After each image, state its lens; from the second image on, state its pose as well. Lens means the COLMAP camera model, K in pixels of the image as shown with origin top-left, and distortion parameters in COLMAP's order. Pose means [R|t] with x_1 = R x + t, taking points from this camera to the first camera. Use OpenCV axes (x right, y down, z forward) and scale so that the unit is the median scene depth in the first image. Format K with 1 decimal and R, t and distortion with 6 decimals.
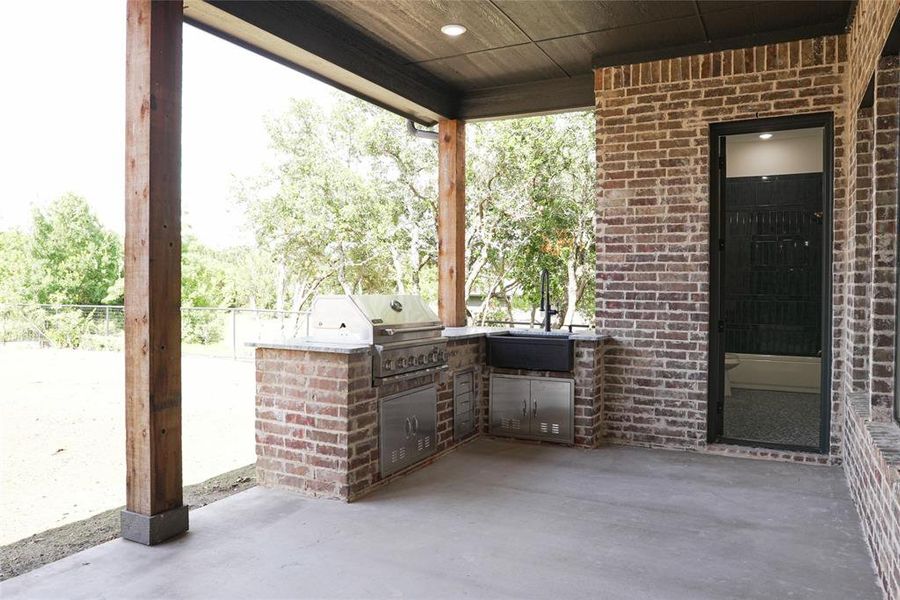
lens RADIAL K [[617.2, 0, 439.5], [0, 617.2, 301.9], [0, 0, 1]] dist [-0.053013, 0.036407]
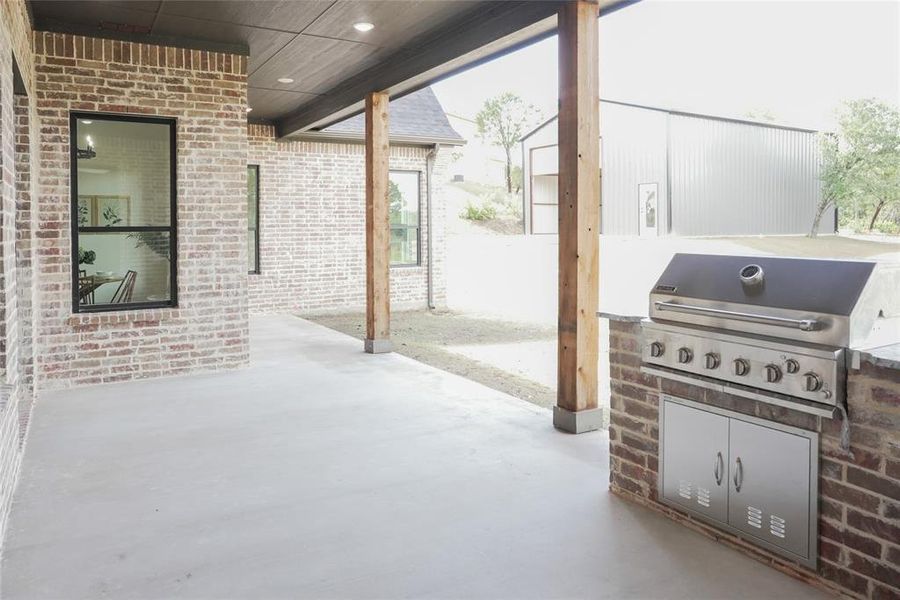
lens RADIAL K [[617.2, 0, 439.5], [0, 617.2, 301.9], [0, 0, 1]] dist [-0.053013, 0.036407]
pose [[-0.488307, 0.095382, -0.867444, 0.677935], [-0.030092, 0.991577, 0.125972, -0.038881], [0.872153, 0.087616, -0.481324, 1.138322]]
